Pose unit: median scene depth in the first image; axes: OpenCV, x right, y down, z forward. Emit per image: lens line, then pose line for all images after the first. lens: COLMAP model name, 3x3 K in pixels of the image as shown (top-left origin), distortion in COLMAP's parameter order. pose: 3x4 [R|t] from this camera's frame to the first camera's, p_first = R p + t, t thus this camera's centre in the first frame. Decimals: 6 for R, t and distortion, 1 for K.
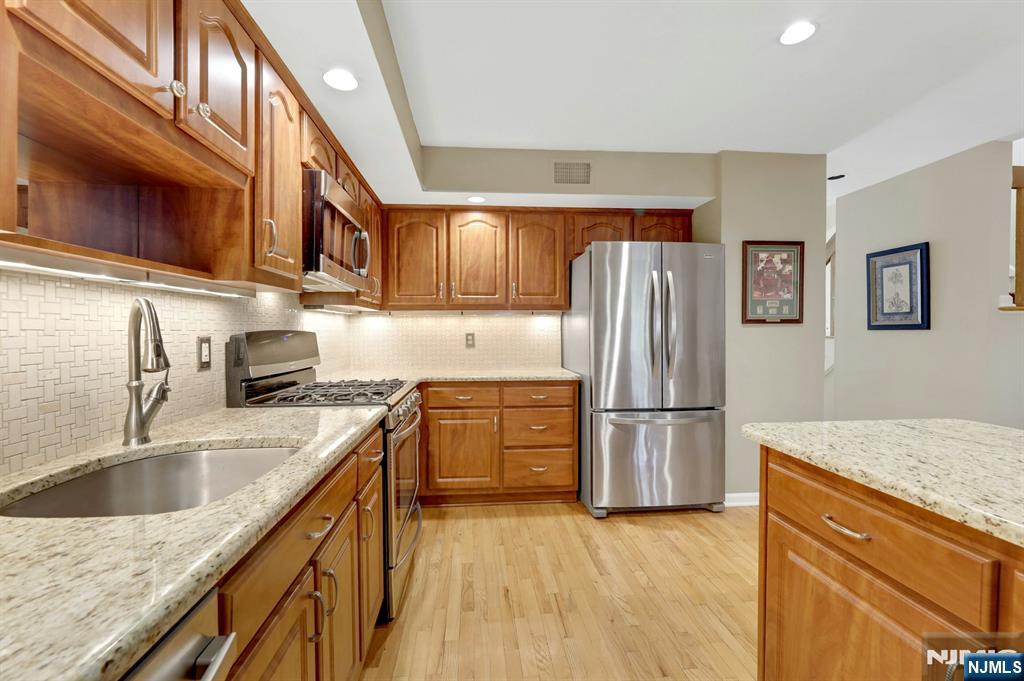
lens RADIAL K [[428.3, 0, 486.3], [0, 428.3, 338.9], [0, 0, 1]] dist [-0.000136, -0.000003]
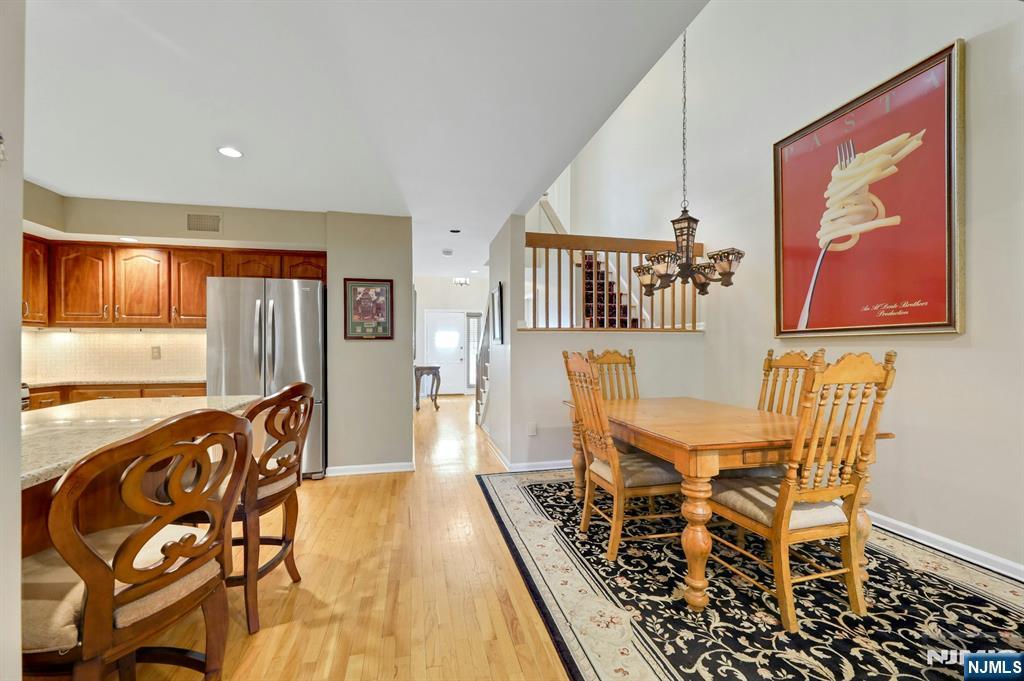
lens RADIAL K [[423.5, 0, 489.4], [0, 423.5, 346.8], [0, 0, 1]] dist [-0.000790, 0.000127]
pose [[0.989099, 0.001486, 0.147243, 0.806065], [0.001440, 0.999804, -0.019757, 0.013536], [-0.147244, 0.019754, 0.988903, -0.360909]]
